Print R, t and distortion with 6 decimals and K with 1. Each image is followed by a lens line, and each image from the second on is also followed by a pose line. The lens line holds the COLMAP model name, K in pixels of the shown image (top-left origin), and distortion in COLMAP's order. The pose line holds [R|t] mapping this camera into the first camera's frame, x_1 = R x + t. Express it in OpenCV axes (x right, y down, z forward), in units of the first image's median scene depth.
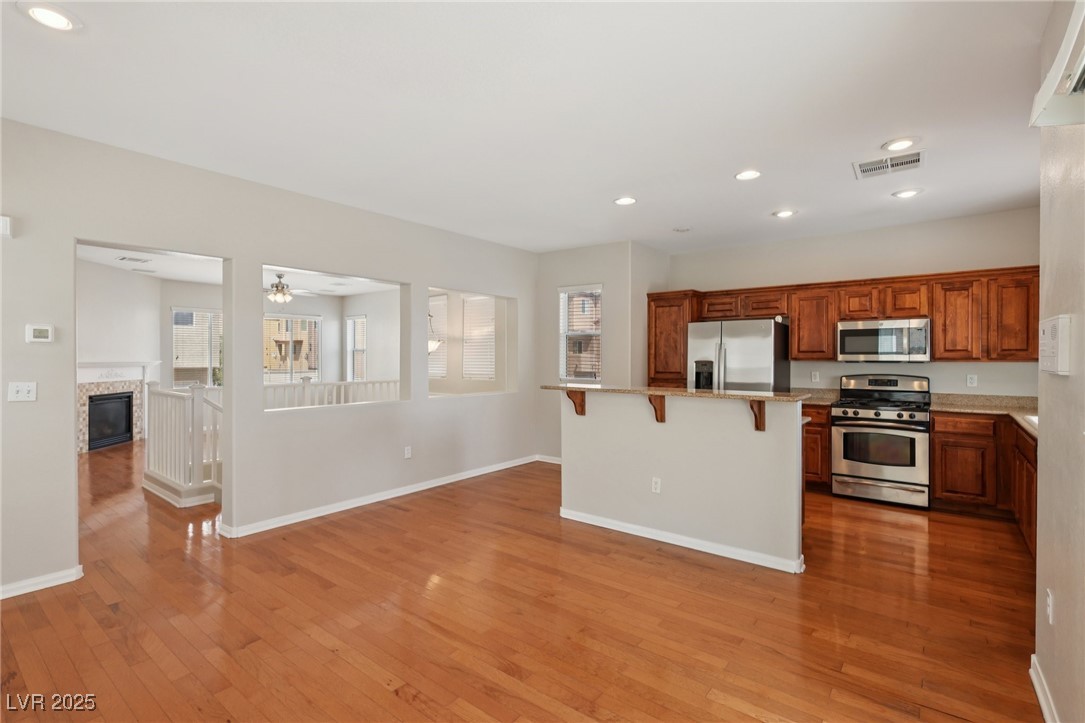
lens RADIAL K [[499.3, 0, 539.8], [0, 499.3, 360.0], [0, 0, 1]] dist [0.002210, 0.001697]
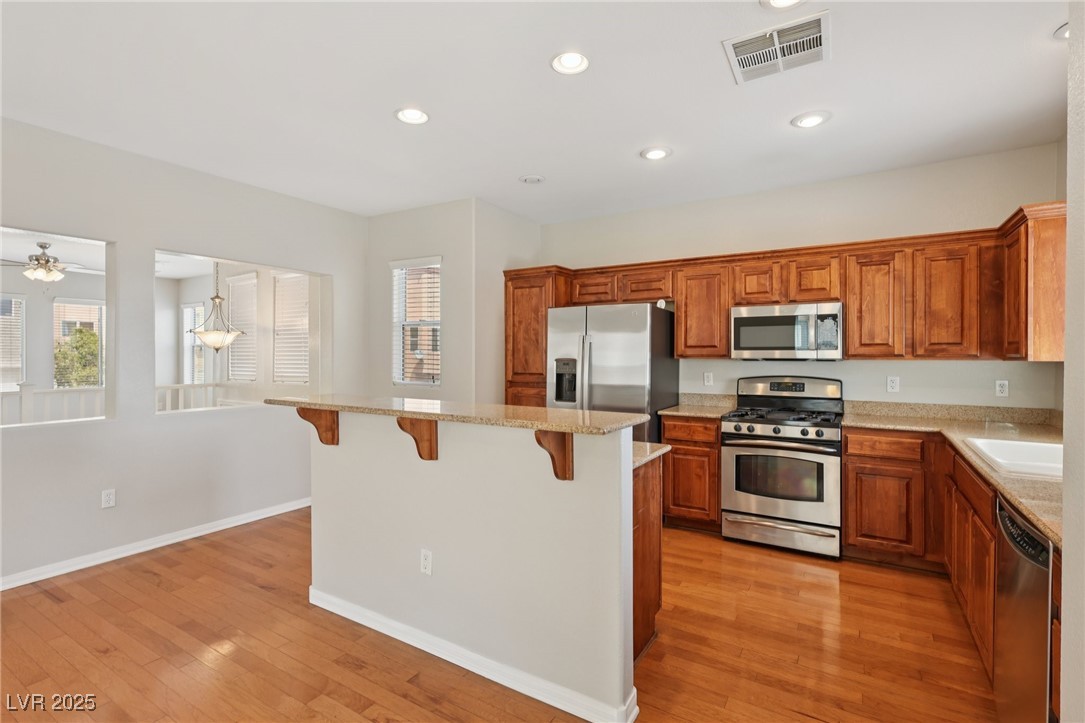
lens RADIAL K [[499.3, 0, 543.7], [0, 499.3, 357.8], [0, 0, 1]] dist [0.002210, 0.001697]
pose [[0.993825, -0.000811, 0.110954, 0.240882], [0.000626, 0.999998, 0.001696, -0.000837], [-0.110955, -0.001616, 0.993824, 0.291613]]
